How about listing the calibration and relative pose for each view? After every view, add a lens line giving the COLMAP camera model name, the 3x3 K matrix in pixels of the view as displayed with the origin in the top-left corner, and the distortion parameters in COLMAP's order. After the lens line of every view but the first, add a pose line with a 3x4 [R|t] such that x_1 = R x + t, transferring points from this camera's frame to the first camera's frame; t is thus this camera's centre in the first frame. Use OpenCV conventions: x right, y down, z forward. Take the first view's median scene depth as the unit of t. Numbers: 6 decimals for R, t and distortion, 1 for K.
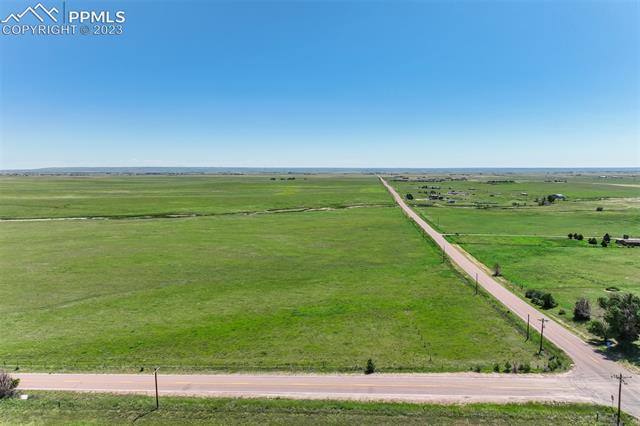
lens RADIAL K [[452.2, 0, 324.1], [0, 452.2, 212.4], [0, 0, 1]] dist [-0.000637, 0.018395]
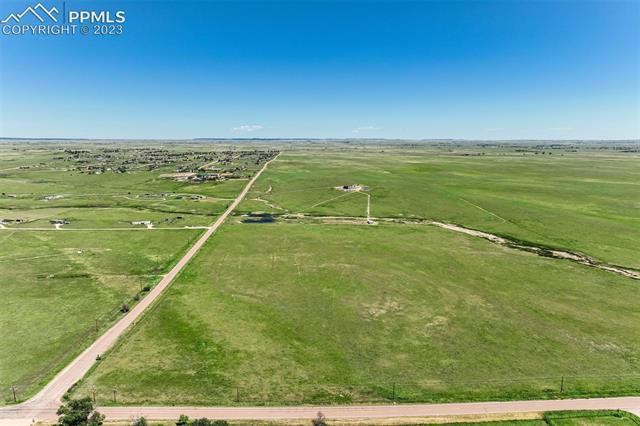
lens RADIAL K [[452.2, 0, 321.6], [0, 452.2, 212.7], [0, 0, 1]] dist [-0.000637, 0.018395]
pose [[0.177918, 0.163327, -0.970396, 2.338409], [-0.093473, 0.984476, 0.148559, -0.825397], [0.979596, 0.064275, 0.190423, 1.524732]]
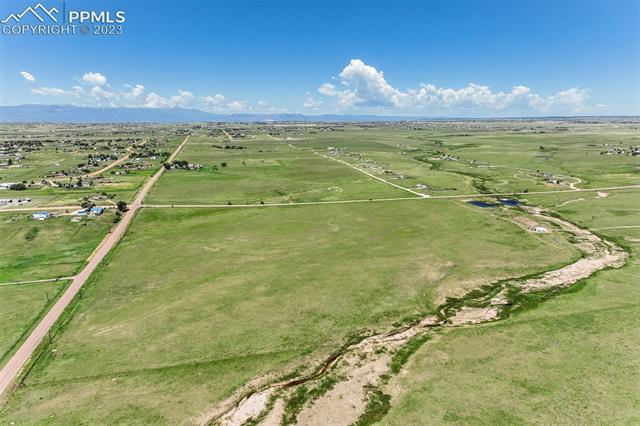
lens RADIAL K [[452.2, 0, 326.4], [0, 452.2, 214.9], [0, 0, 1]] dist [-0.000637, 0.018395]
pose [[-0.940717, 0.080081, -0.329603, 0.165539], [-0.023843, 0.953714, 0.299769, -1.340818], [0.338353, 0.289856, -0.895266, 6.729581]]
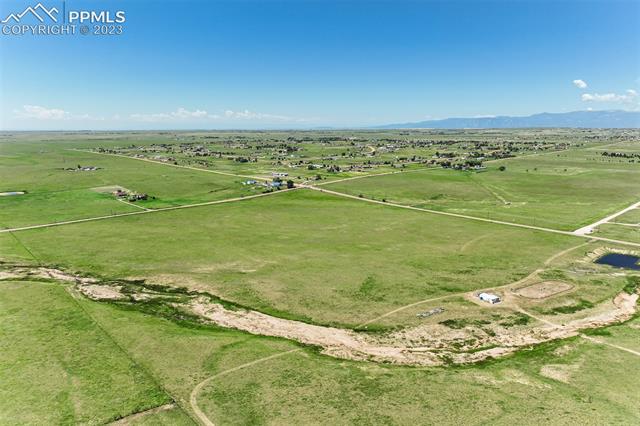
lens RADIAL K [[452.2, 0, 322.2], [0, 452.2, 210.1], [0, 0, 1]] dist [-0.000637, 0.018395]
pose [[-0.738261, -0.113804, 0.664845, -4.405258], [0.074744, 0.965791, 0.248315, -1.080797], [-0.670361, 0.233014, -0.704500, 5.740153]]
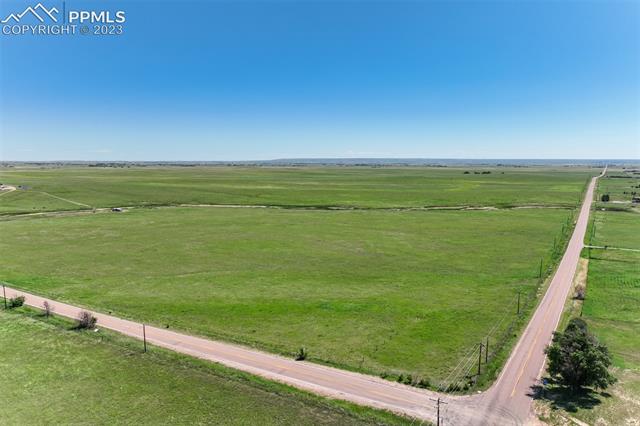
lens RADIAL K [[452.2, 0, 322.1], [0, 452.2, 211.7], [0, 0, 1]] dist [-0.000637, 0.018395]
pose [[0.898203, 0.053355, -0.436331, 0.591829], [-0.045630, 0.998561, 0.028174, -0.062651], [0.437207, -0.005396, 0.899345, -0.034012]]
